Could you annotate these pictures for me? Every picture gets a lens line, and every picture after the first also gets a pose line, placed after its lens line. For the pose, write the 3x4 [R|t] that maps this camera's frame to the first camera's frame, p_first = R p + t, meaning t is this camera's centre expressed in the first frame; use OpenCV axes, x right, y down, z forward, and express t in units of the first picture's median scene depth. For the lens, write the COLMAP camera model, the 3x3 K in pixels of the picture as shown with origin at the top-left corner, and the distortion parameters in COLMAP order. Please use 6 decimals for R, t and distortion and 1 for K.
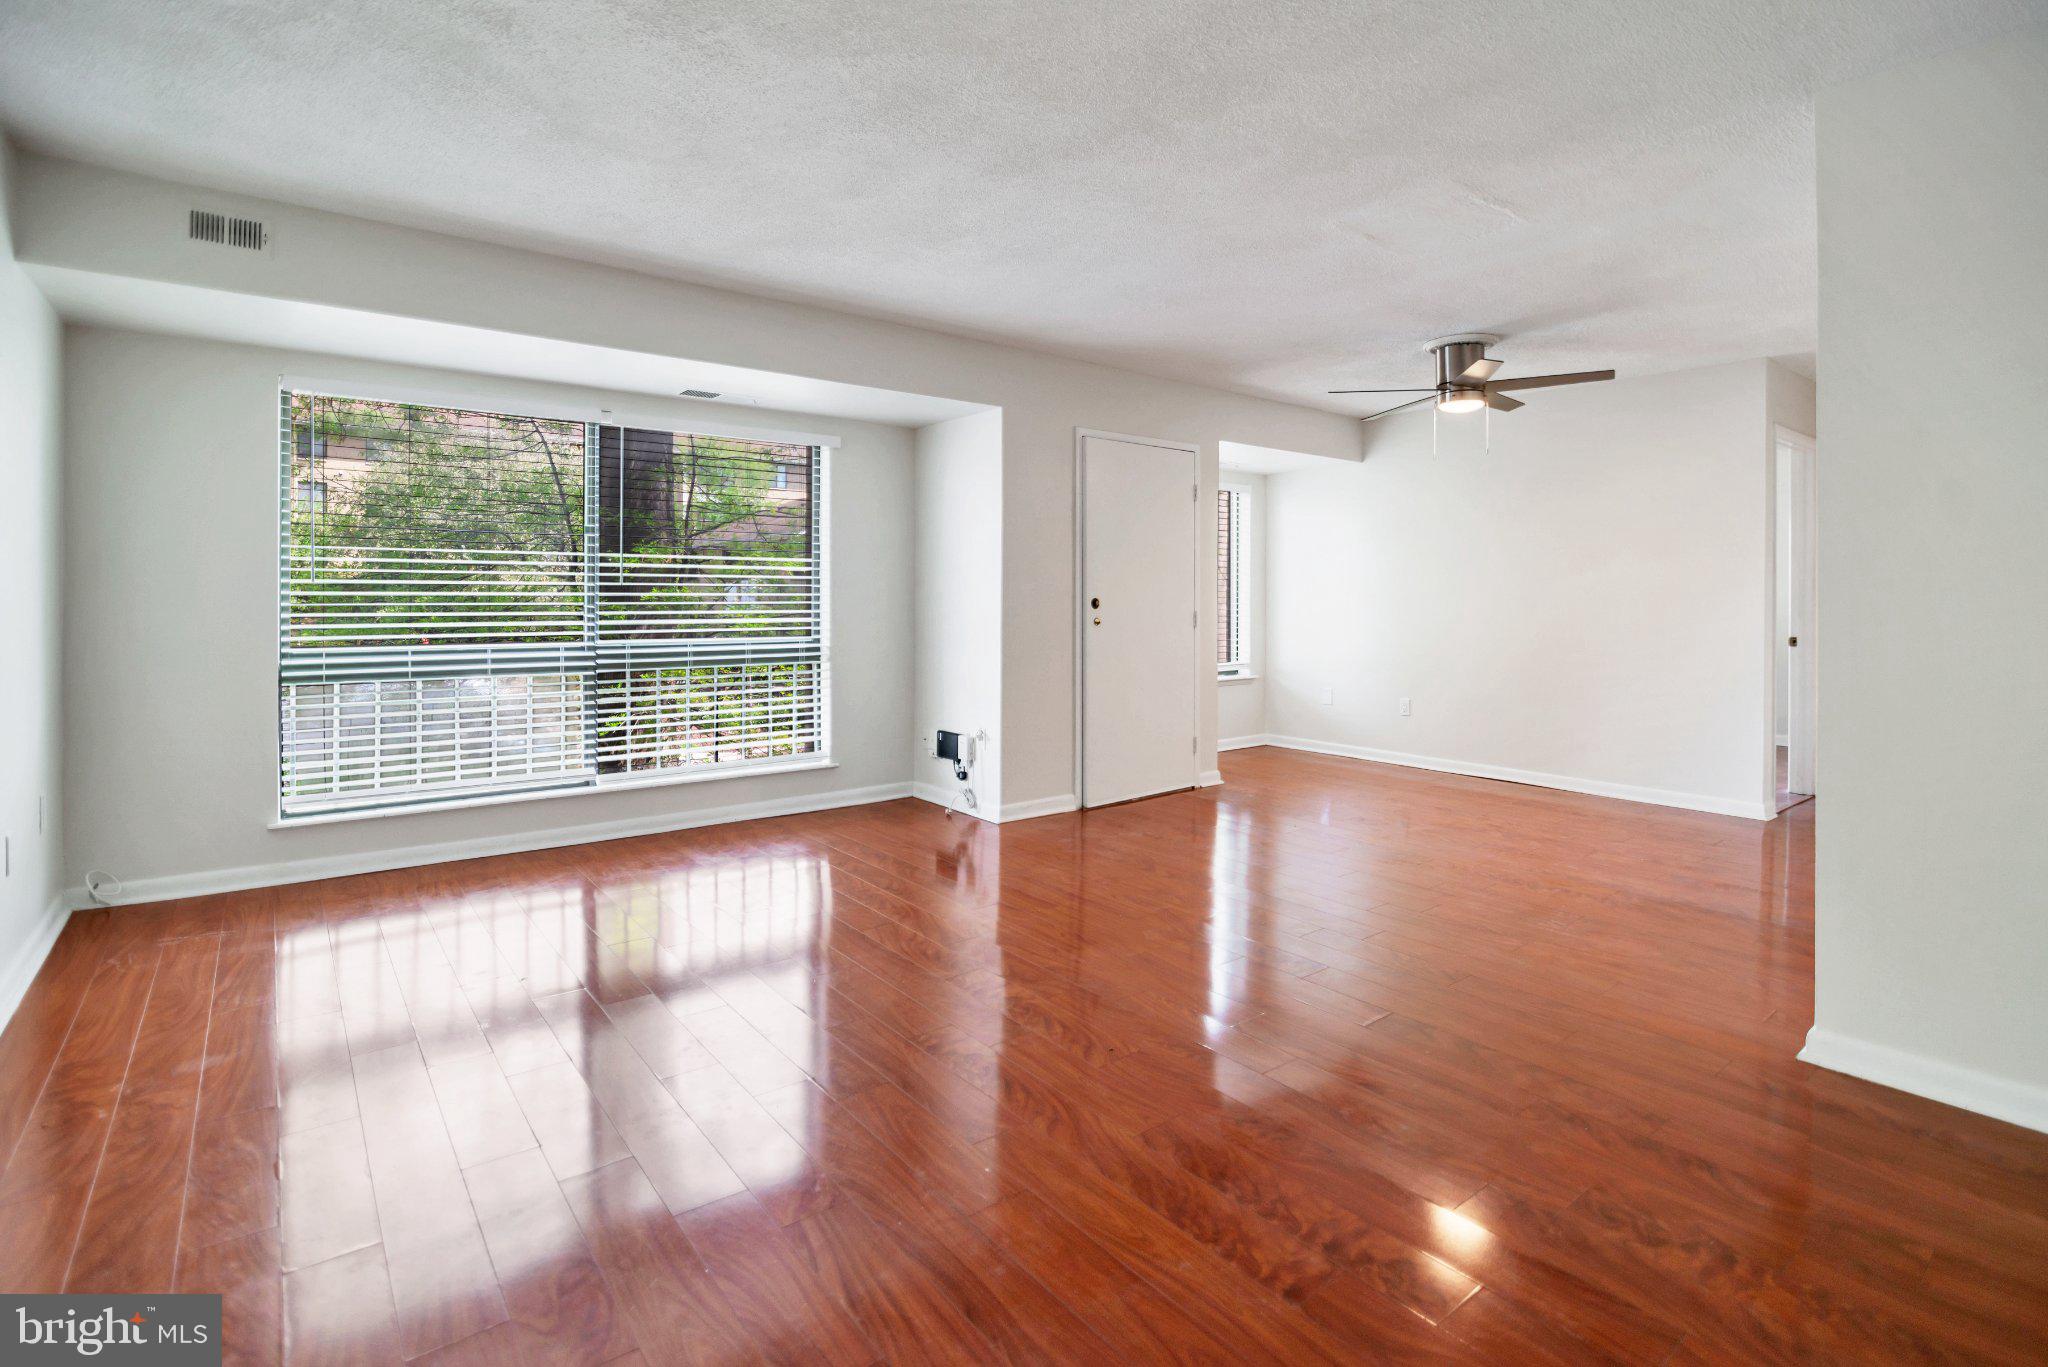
lens RADIAL K [[970.4, 0, 1030.0], [0, 970.4, 580.7], [0, 0, 1]] dist [-0.000618, -0.000371]
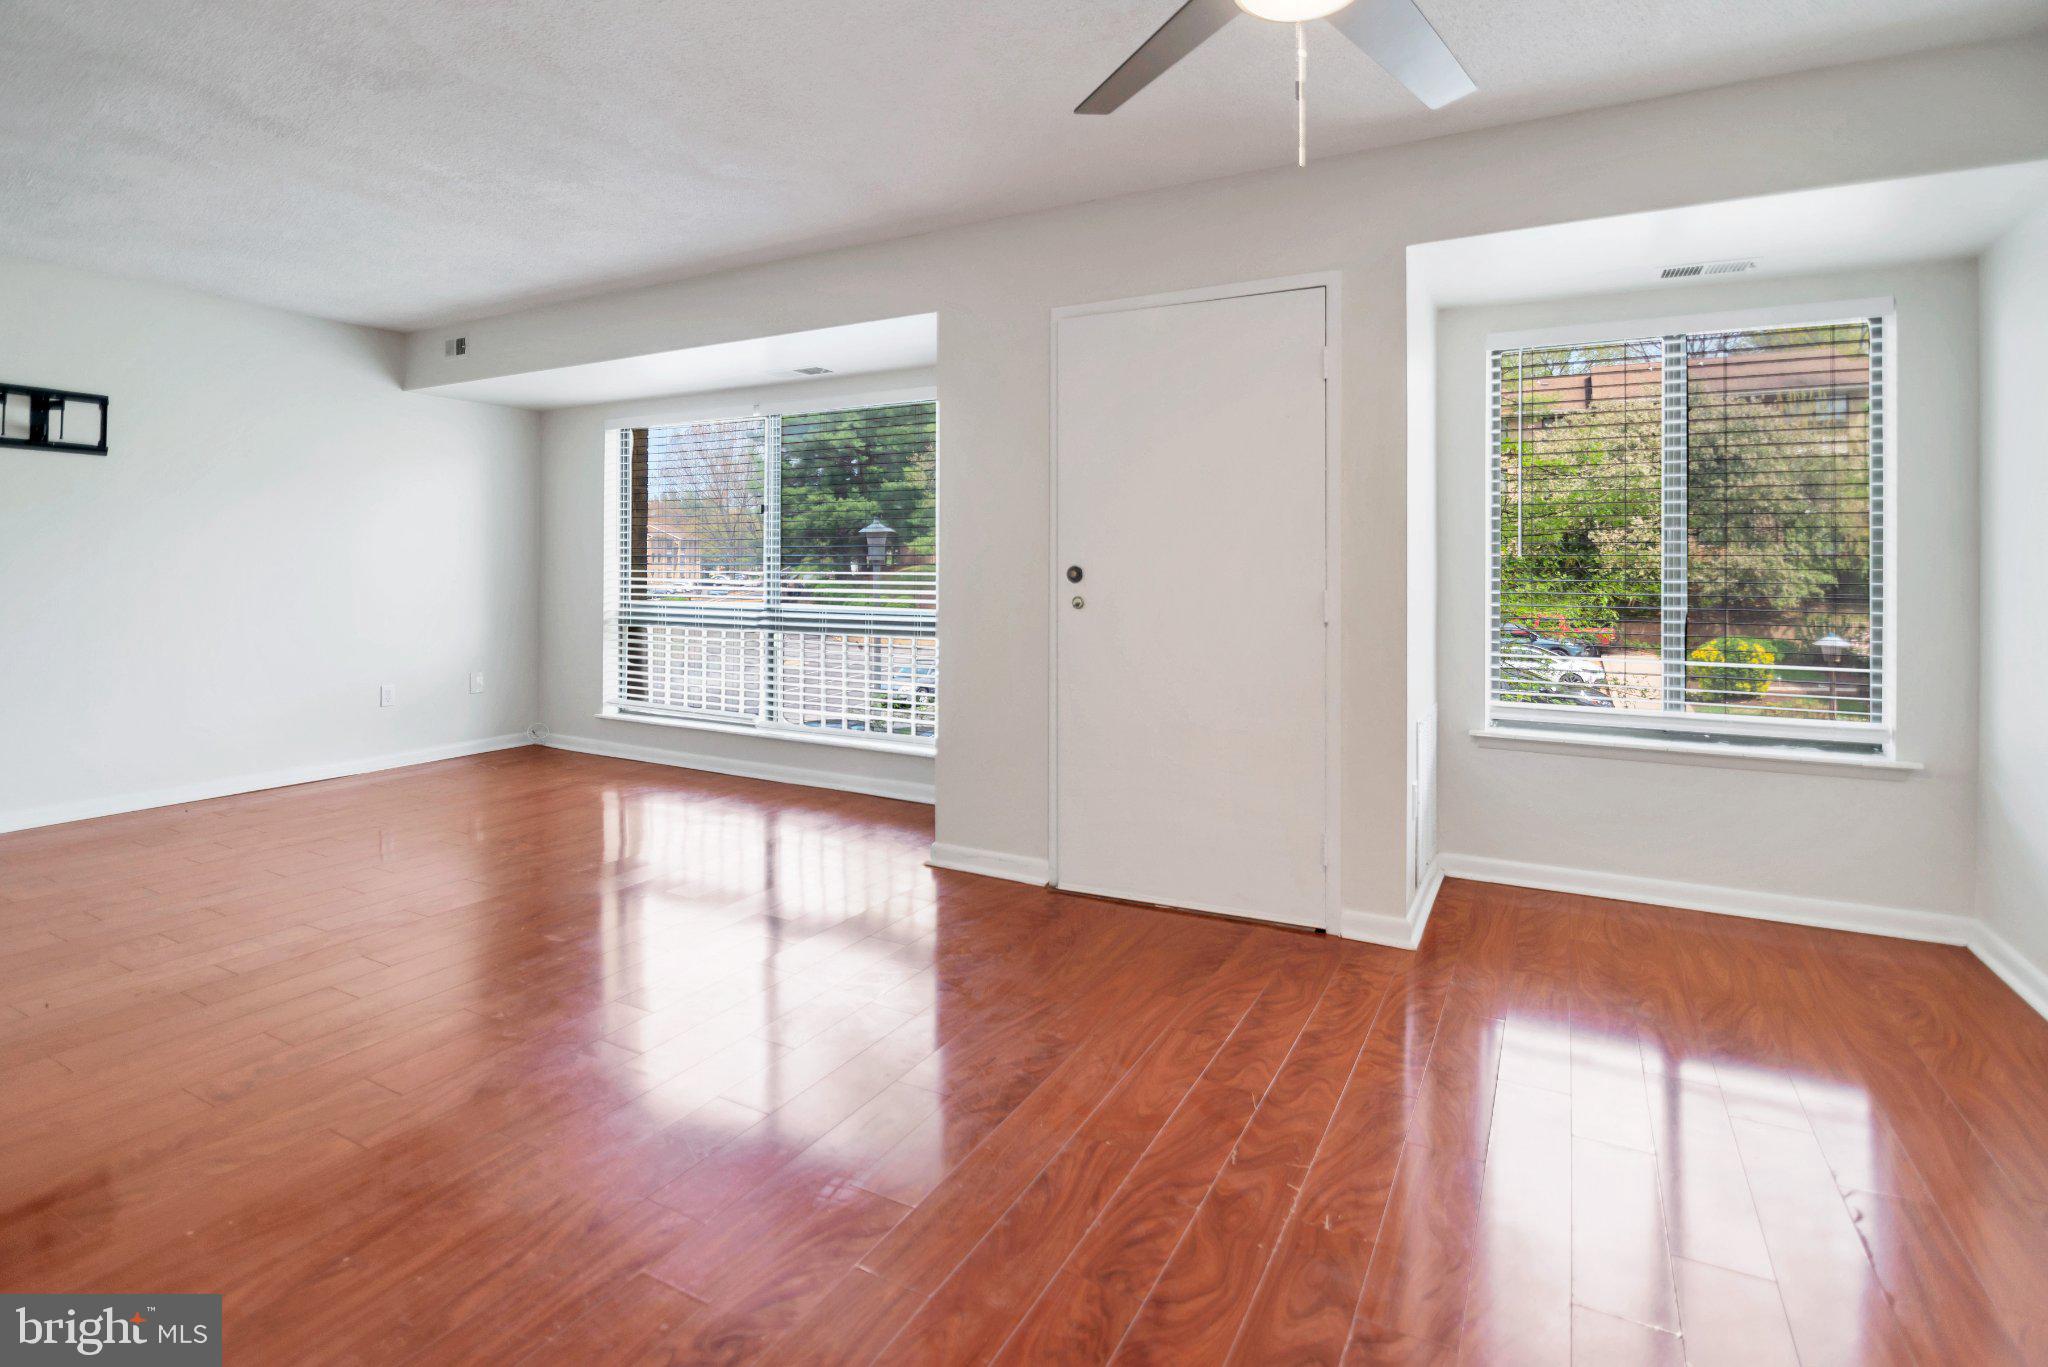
lens RADIAL K [[970.4, 0, 1030.0], [0, 970.4, 580.7], [0, 0, 1]] dist [-0.000618, -0.000371]
pose [[0.391085, 0.005776, -0.920336, 0.670940], [0.013565, 0.999836, 0.012039, 0.020682], [0.920255, -0.017193, 0.390942, 0.763806]]
